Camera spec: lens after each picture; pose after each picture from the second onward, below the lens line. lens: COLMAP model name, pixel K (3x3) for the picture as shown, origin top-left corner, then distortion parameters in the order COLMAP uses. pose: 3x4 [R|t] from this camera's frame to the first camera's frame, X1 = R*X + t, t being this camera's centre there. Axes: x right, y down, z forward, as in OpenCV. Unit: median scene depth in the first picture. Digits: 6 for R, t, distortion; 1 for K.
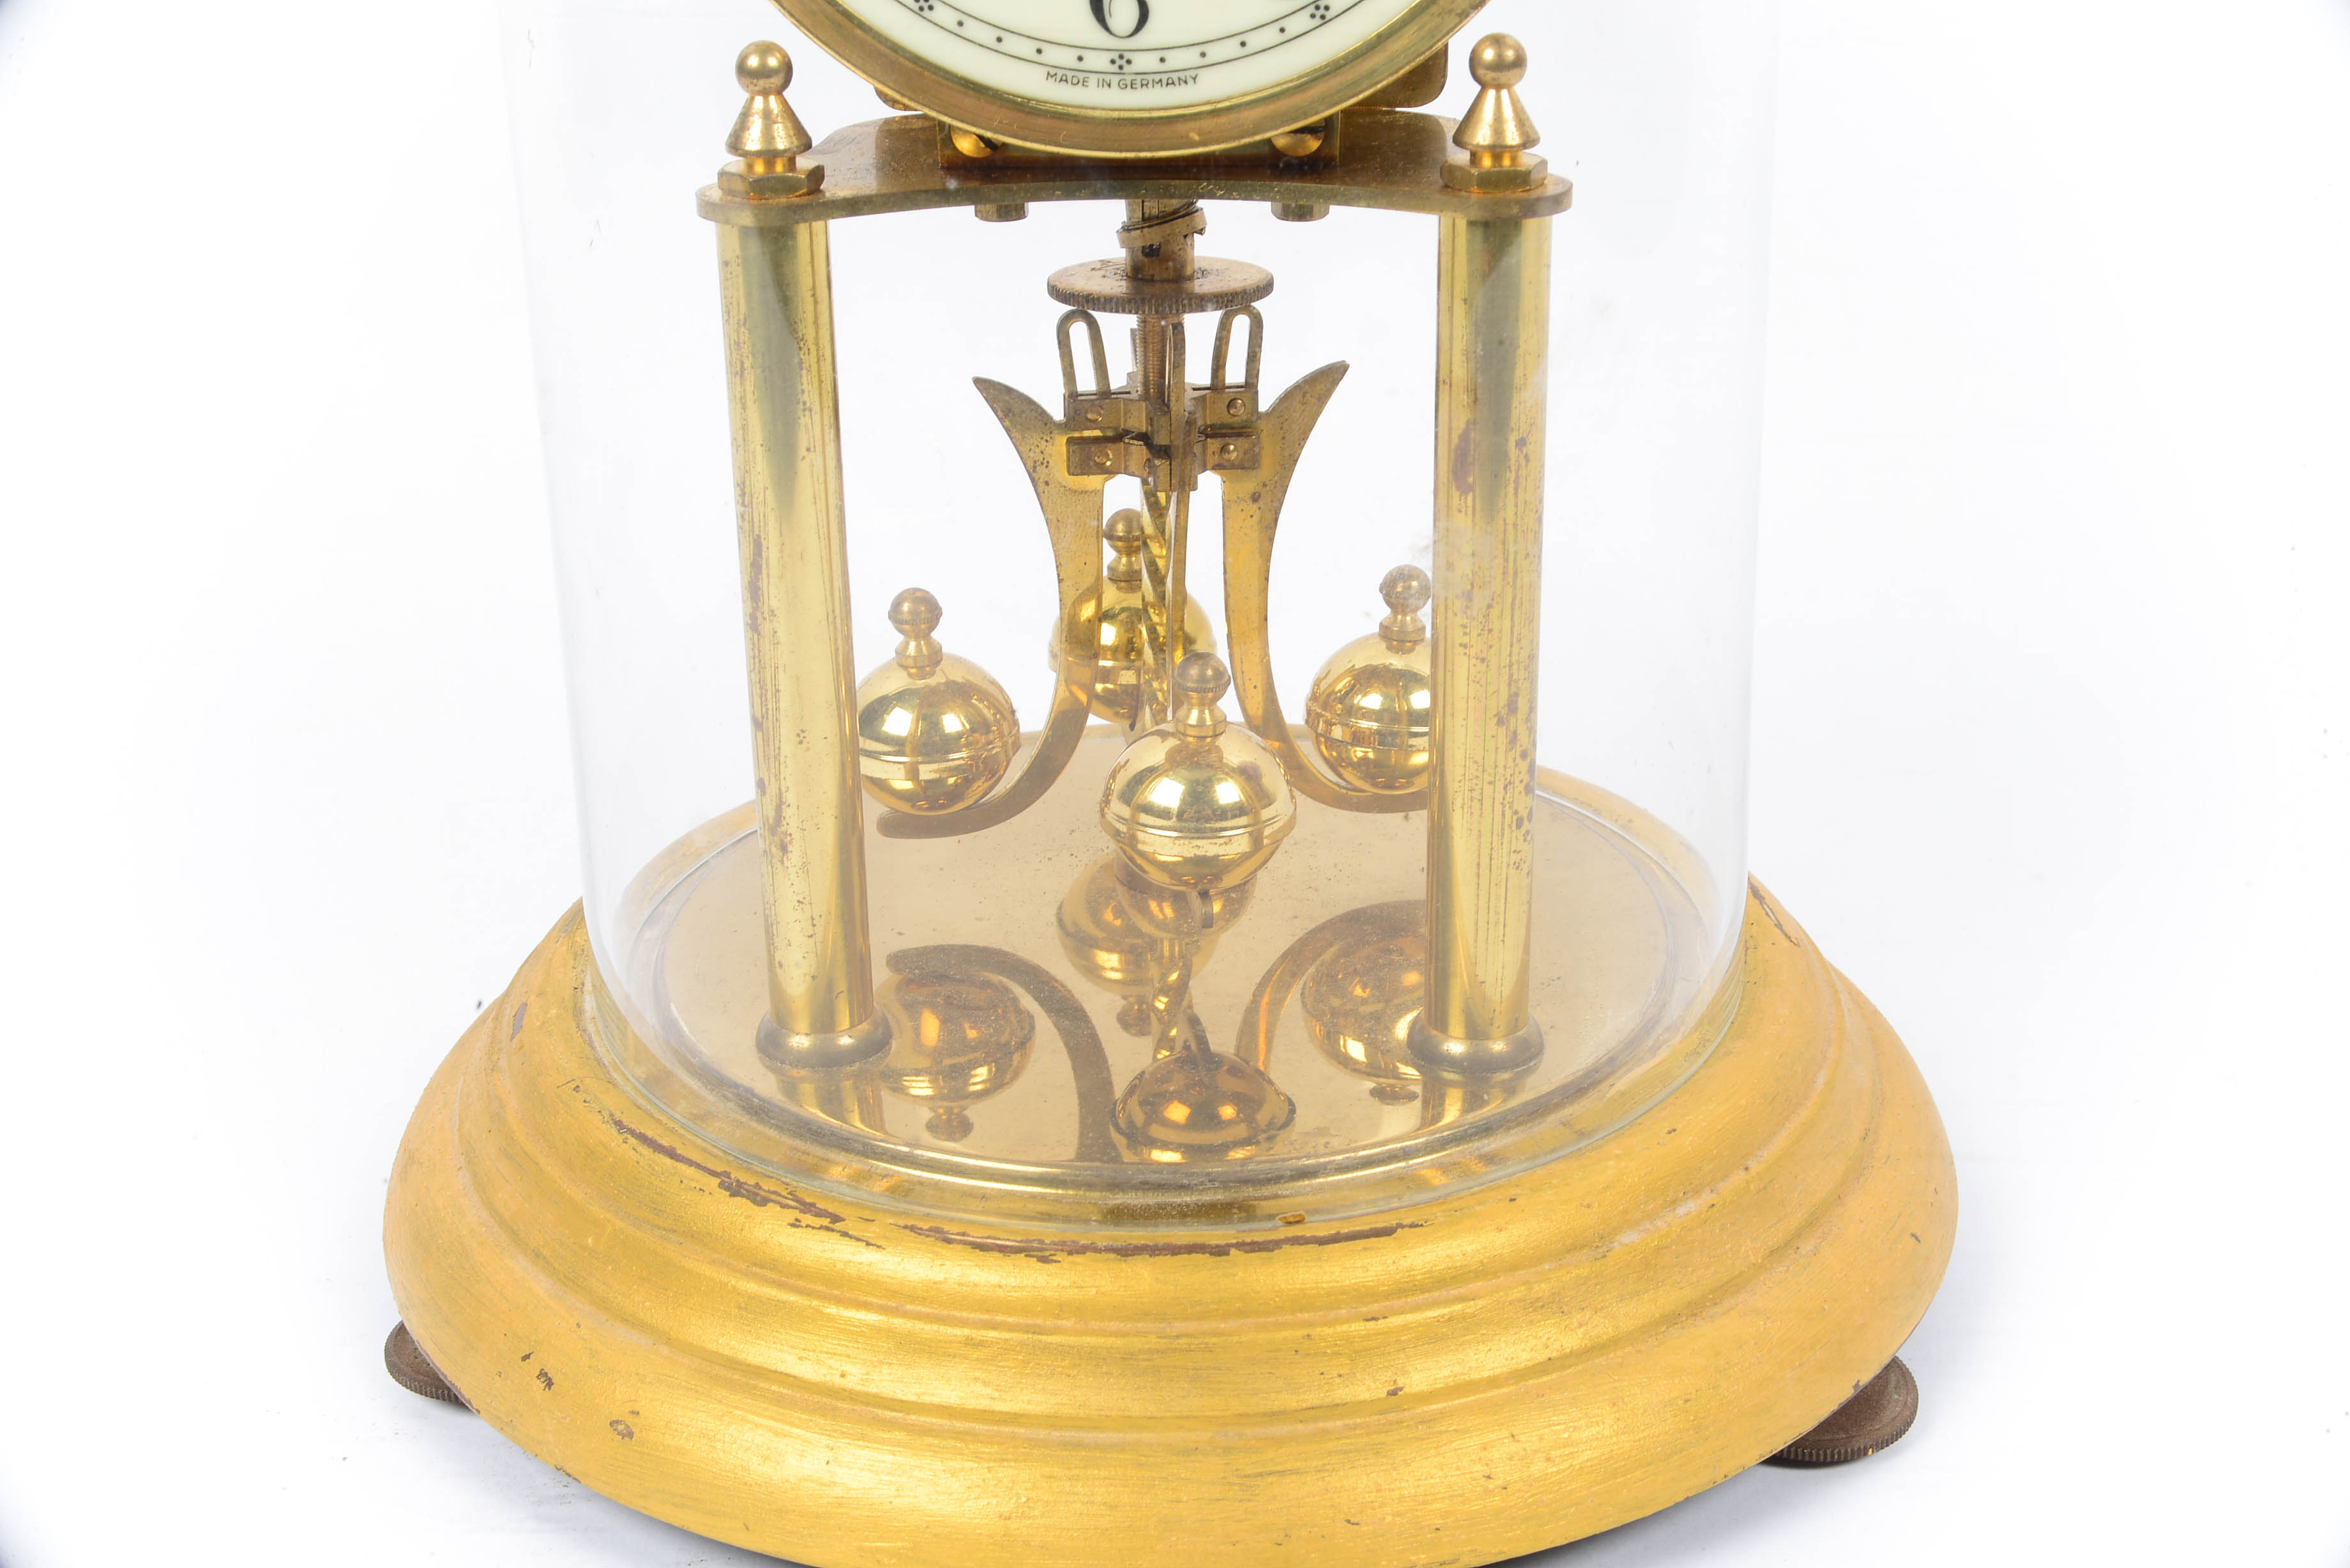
lens RADIAL K [[3435.1, 0, 1175.0], [0, 3435.1, 784.0], [0, 0, 1]] dist [0.016500, 0.021058]
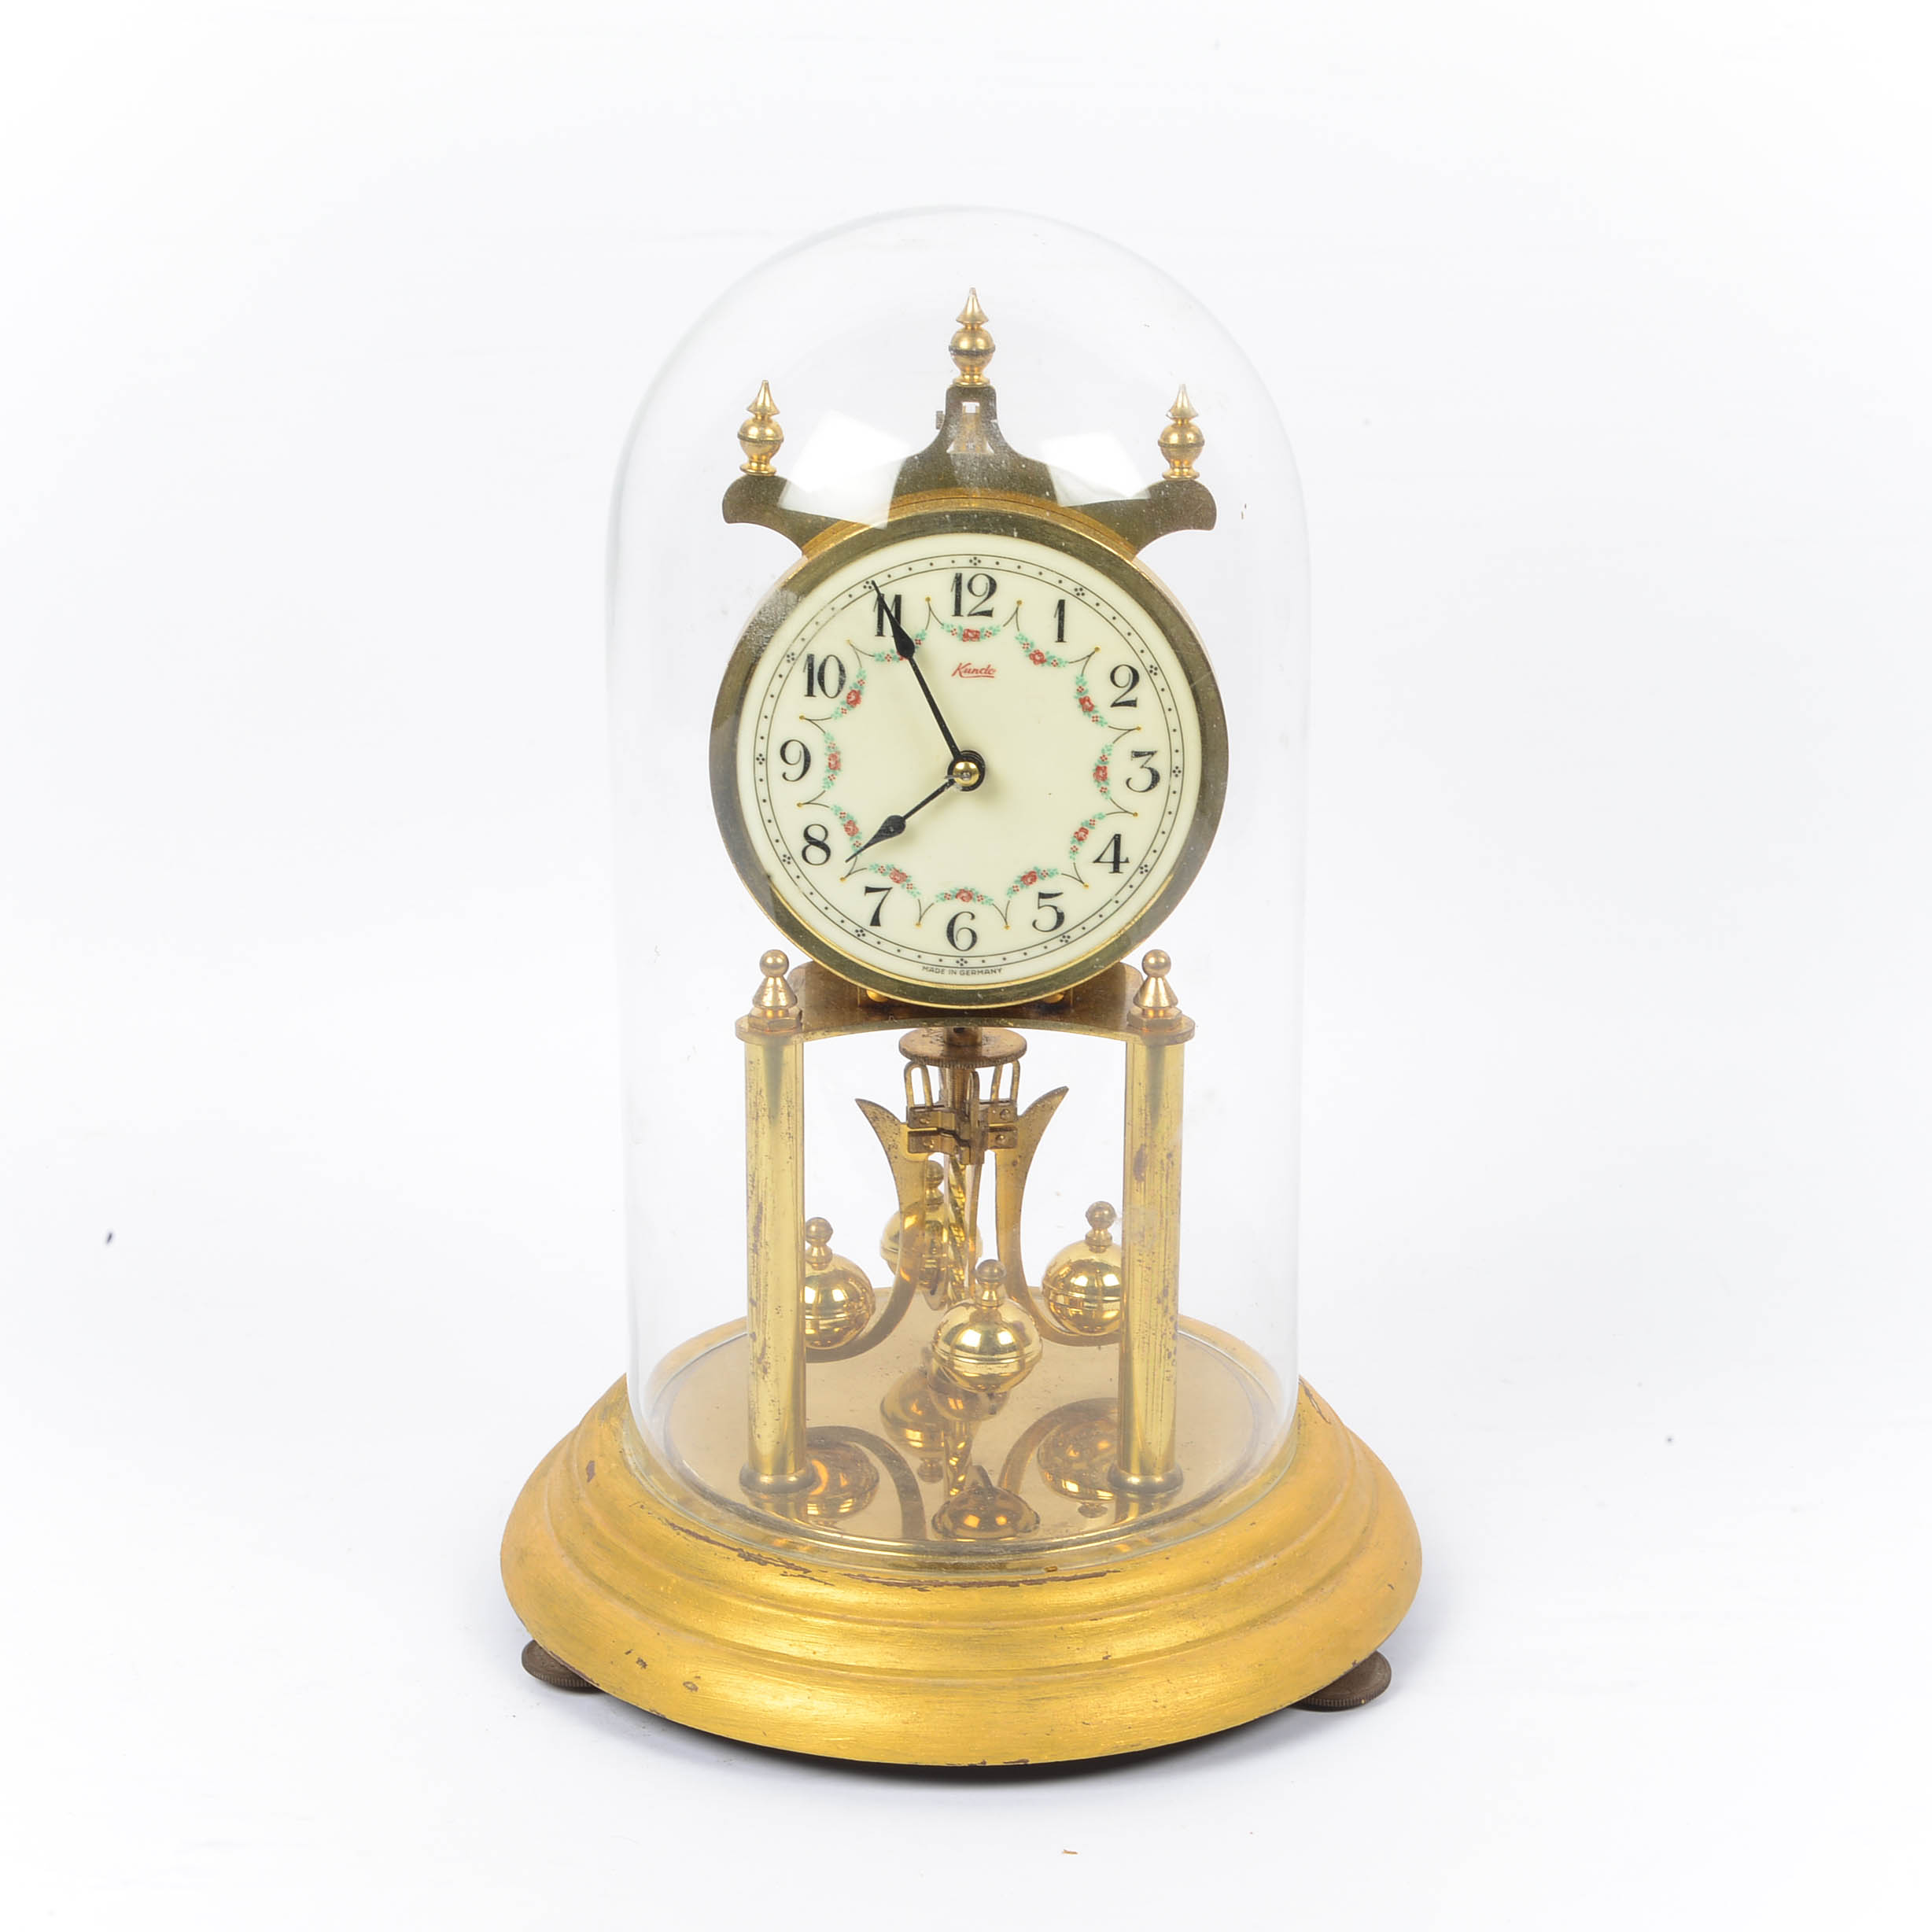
lens RADIAL K [[4501.9, 0, 966.0], [0, 4501.9, 966.0], [0, 0, 1]] dist [0.003268, 0.222542]
pose [[0.998154, 0.000381, 0.060730, -0.156162], [0.003352, 0.998110, -0.061359, -0.049669], [-0.060638, 0.061450, 0.996267, -1.419517]]
